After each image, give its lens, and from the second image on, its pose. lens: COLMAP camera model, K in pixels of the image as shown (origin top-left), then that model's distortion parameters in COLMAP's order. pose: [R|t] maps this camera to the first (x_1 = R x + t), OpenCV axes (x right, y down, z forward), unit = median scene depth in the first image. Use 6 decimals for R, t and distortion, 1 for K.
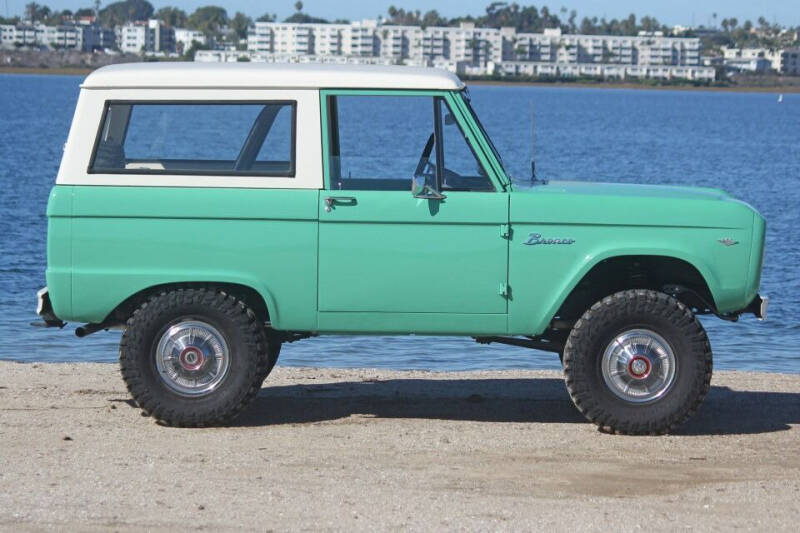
lens RADIAL K [[1189.4, 0, 412.4], [0, 1189.4, 266.6], [0, 0, 1]] dist [-0.033051, -0.015423]
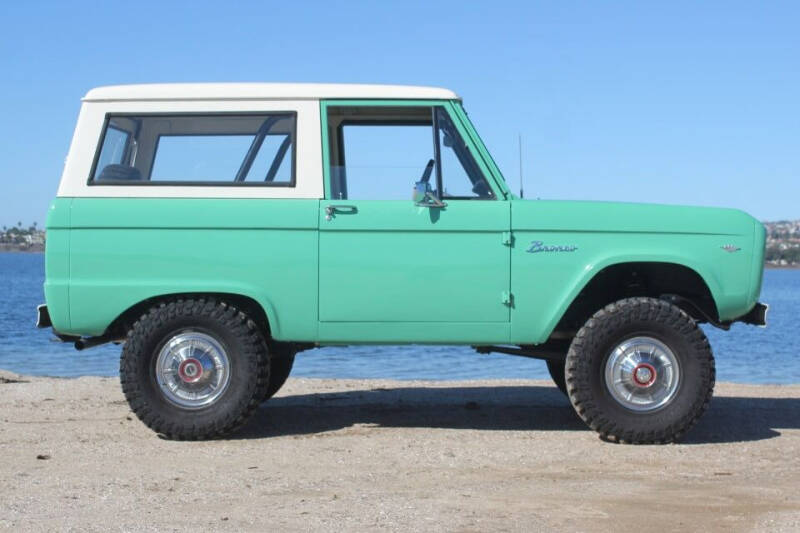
lens RADIAL K [[895.7, 0, 414.4], [0, 895.7, 267.0], [0, 0, 1]] dist [0.002979, -0.000299]
pose [[0.999961, -0.008370, 0.002808, -0.001570], [0.008471, 0.999231, -0.038279, 0.021617], [-0.002486, 0.038301, 0.999263, 0.253377]]
